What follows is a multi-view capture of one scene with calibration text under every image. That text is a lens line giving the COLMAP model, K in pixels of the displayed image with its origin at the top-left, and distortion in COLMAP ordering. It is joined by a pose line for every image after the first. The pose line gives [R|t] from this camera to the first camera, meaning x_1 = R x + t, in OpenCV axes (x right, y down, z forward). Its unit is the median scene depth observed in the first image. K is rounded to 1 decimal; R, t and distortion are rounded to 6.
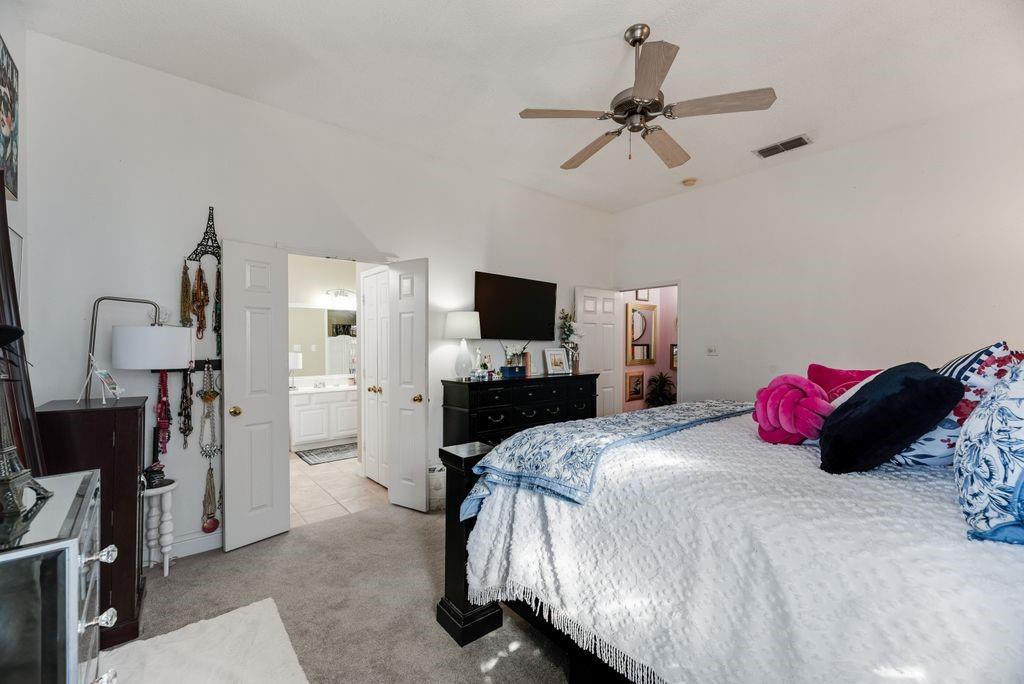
lens RADIAL K [[414.4, 0, 511.8], [0, 414.4, 345.5], [0, 0, 1]] dist [0.000927, -0.000241]
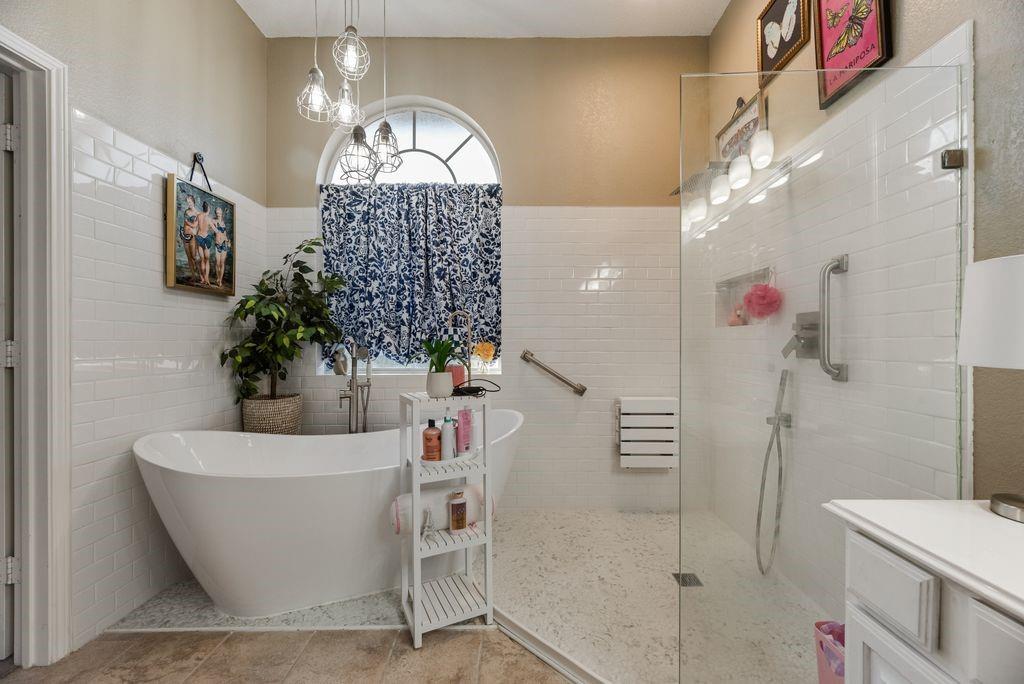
lens RADIAL K [[414.4, 0, 509.8], [0, 414.4, 342.7], [0, 0, 1]] dist [0.000927, -0.000241]
pose [[-0.647430, 0.011008, -0.762045, -0.298119], [0.010471, 0.999930, 0.005549, 0.043081], [0.762053, -0.004386, -0.647500, 0.945241]]
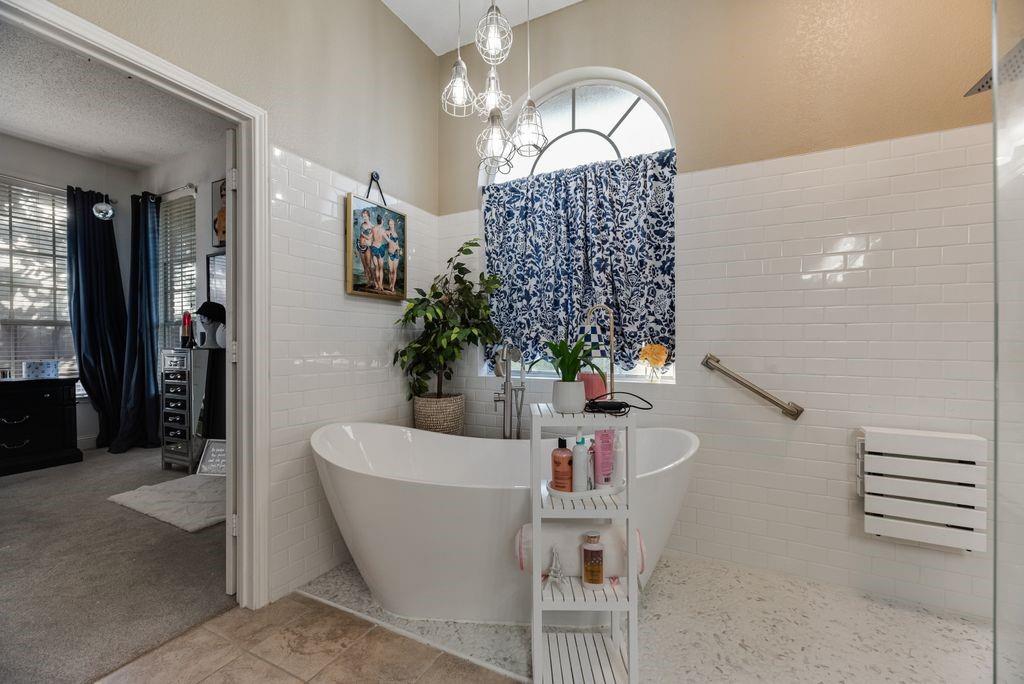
lens RADIAL K [[414.4, 0, 509.4], [0, 414.4, 341.0], [0, 0, 1]] dist [0.000927, -0.000241]
pose [[-0.919917, 0.005068, -0.392080, -0.363921], [0.007891, 0.999953, -0.005590, 0.043230], [0.392034, -0.008236, -0.919914, 0.921709]]
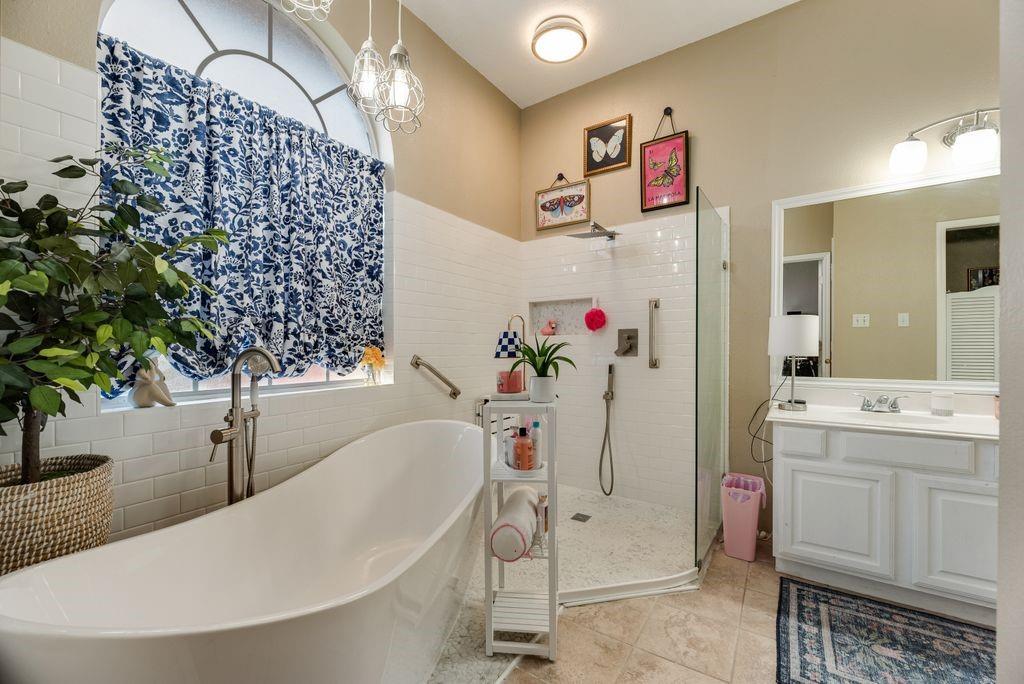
lens RADIAL K [[414.4, 0, 511.3], [0, 414.4, 351.5], [0, 0, 1]] dist [0.000927, -0.000241]
pose [[0.287587, 0.017388, -0.957597, -0.222701], [0.005184, 0.999792, 0.019711, 0.042250], [0.957740, -0.010632, 0.287437, 0.622334]]
